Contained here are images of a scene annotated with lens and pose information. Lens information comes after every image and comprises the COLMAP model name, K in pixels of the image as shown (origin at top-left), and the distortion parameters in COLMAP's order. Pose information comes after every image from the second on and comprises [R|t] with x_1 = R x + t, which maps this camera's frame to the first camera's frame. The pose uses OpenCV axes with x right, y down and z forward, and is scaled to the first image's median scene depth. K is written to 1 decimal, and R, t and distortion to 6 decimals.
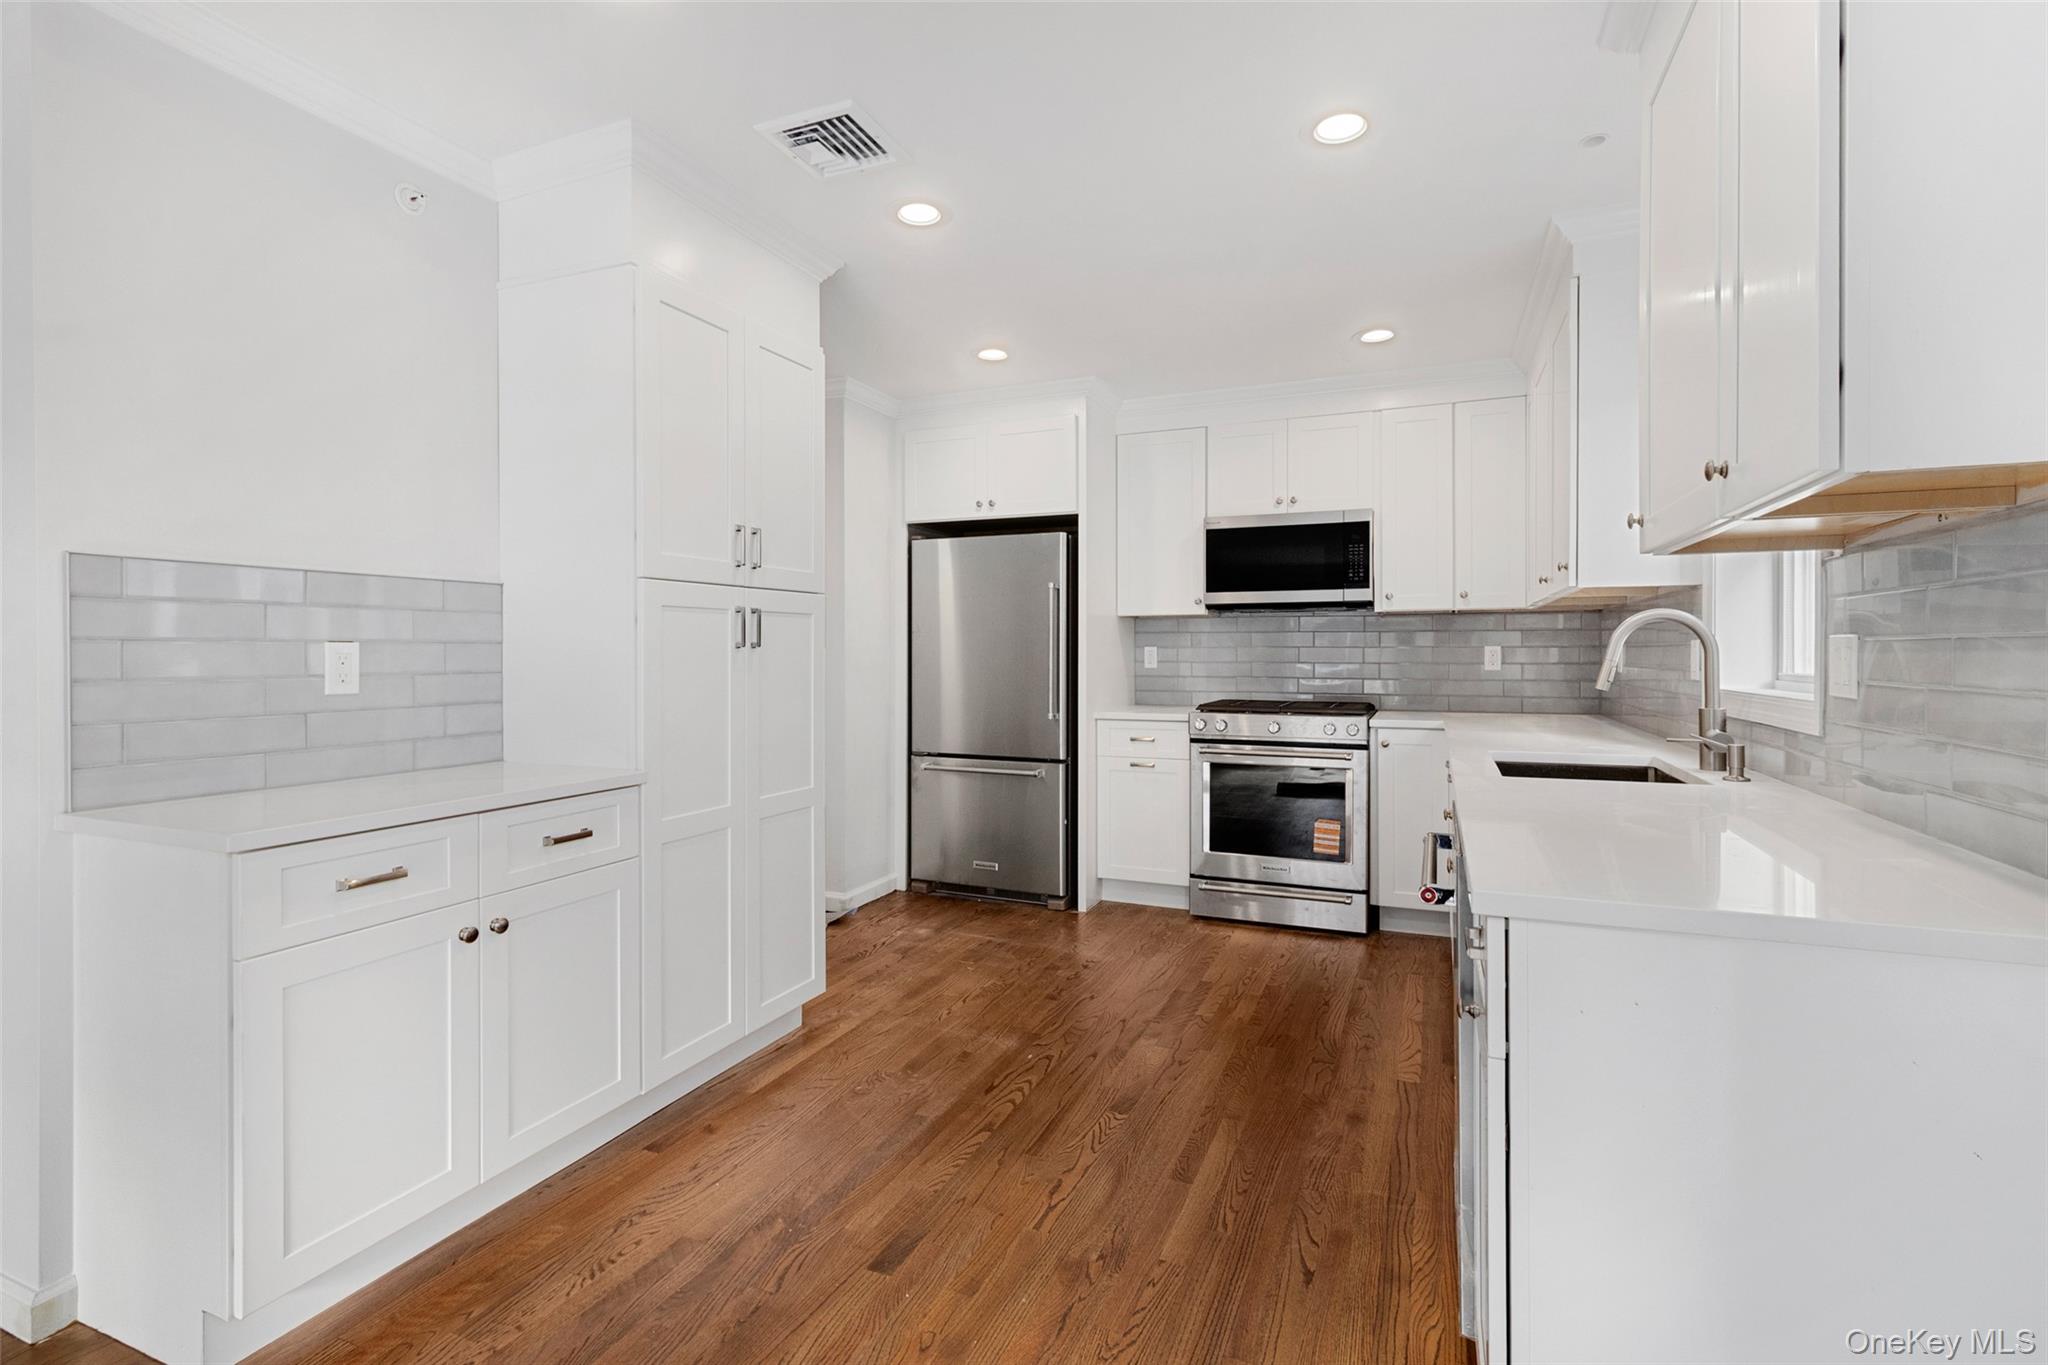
lens RADIAL K [[936.5, 0, 1029.0], [0, 936.5, 670.1], [0, 0, 1]] dist [0.004113, 0.000392]
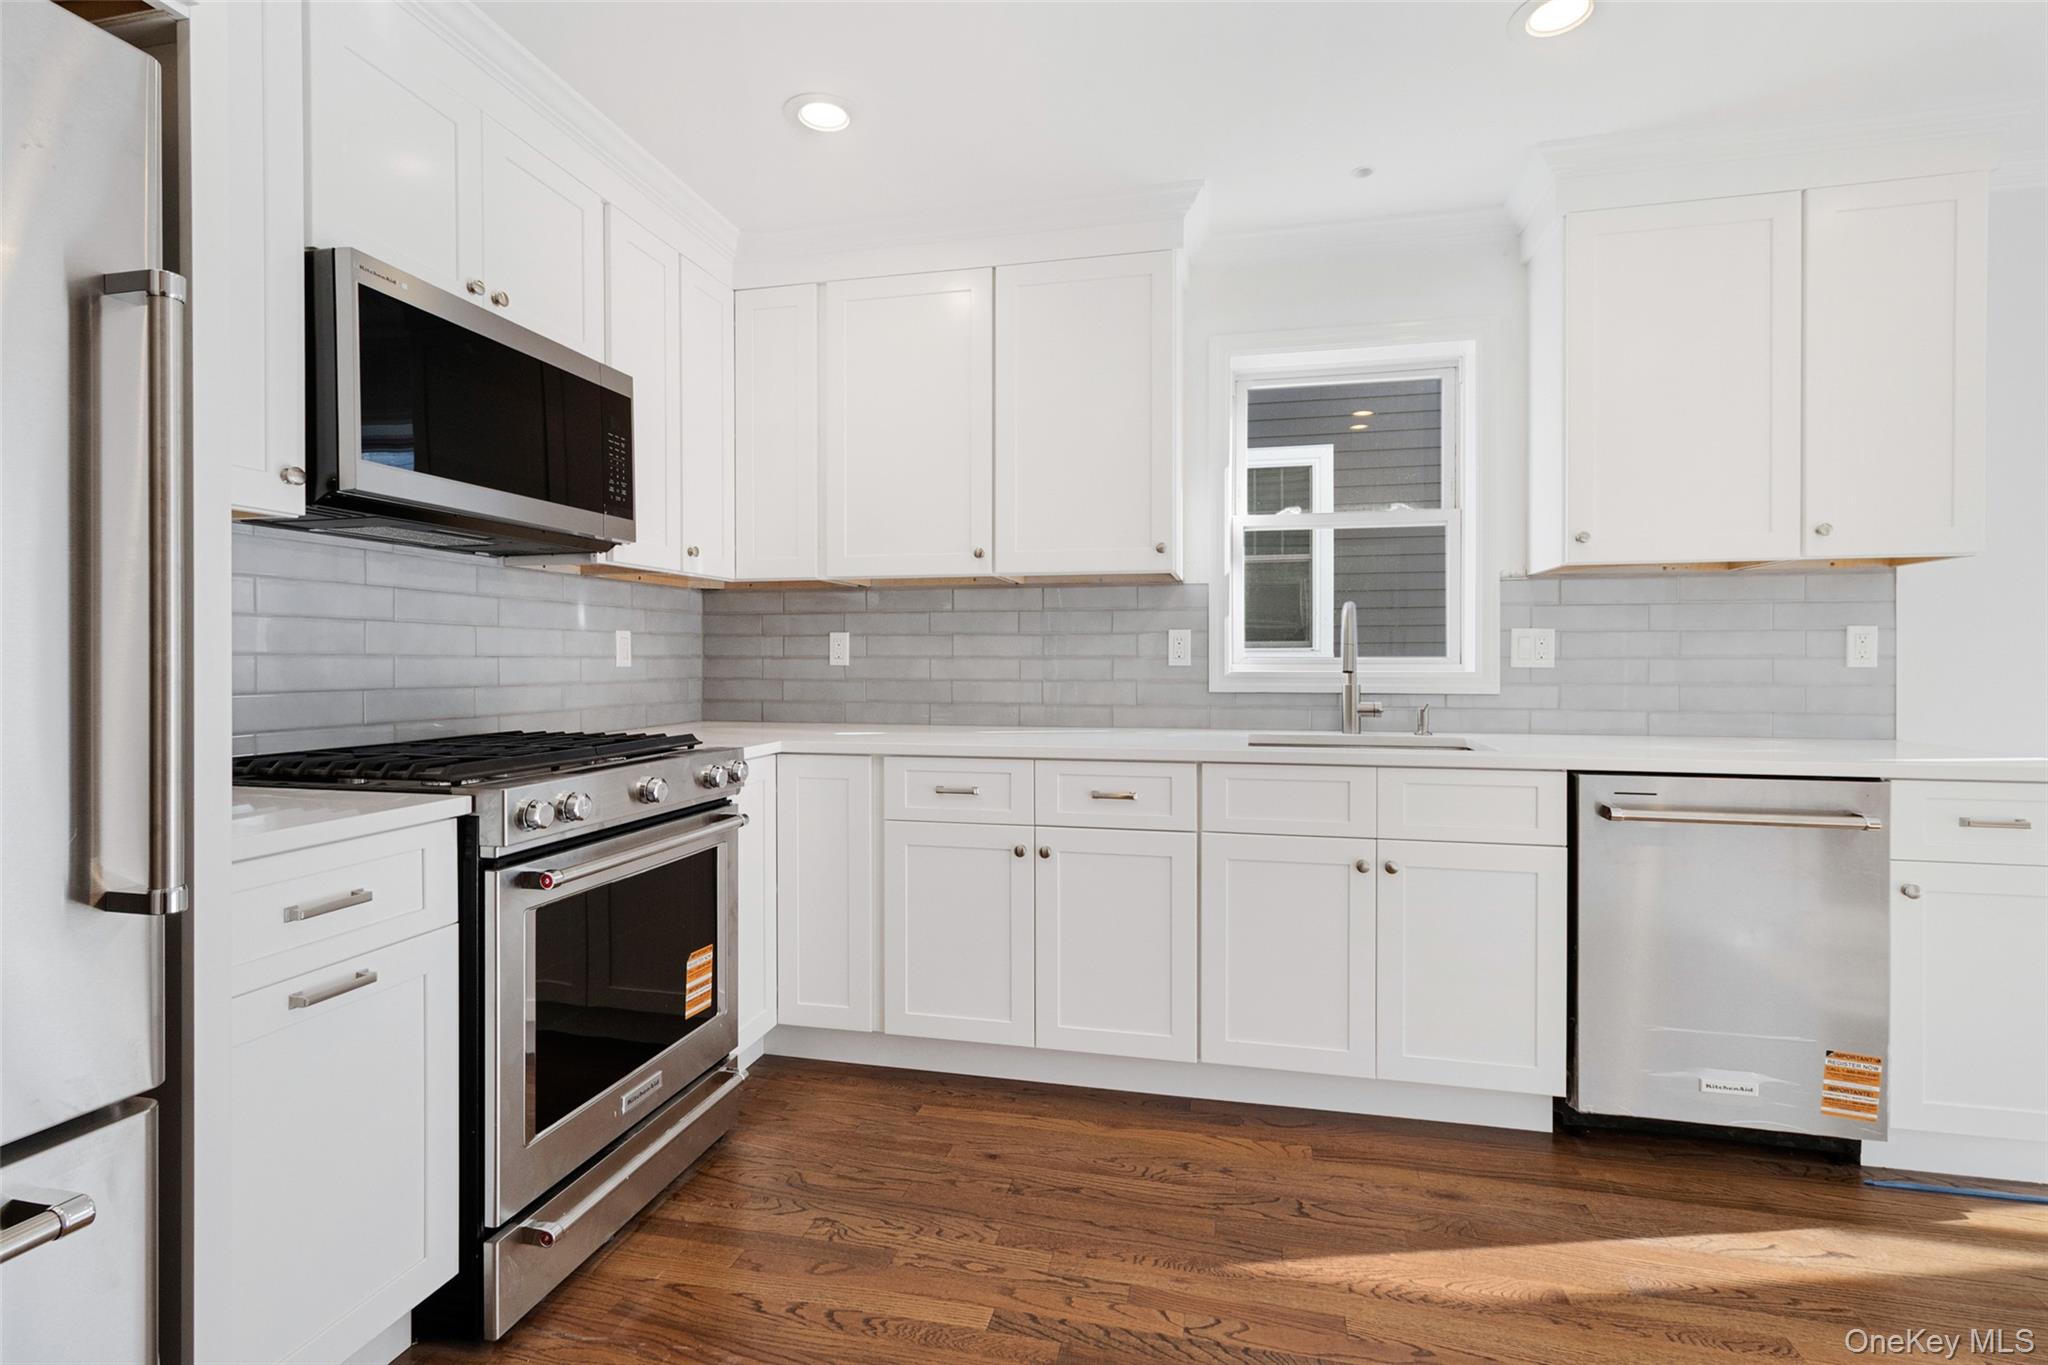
lens RADIAL K [[936.5, 0, 1031.0], [0, 936.5, 676.0], [0, 0, 1]] dist [0.004113, 0.000392]
pose [[-0.189638, -0.014951, 0.981740, -0.240862], [0.004680, 0.999859, 0.016131, -0.002949], [-0.981843, 0.007653, -0.189542, 0.924763]]
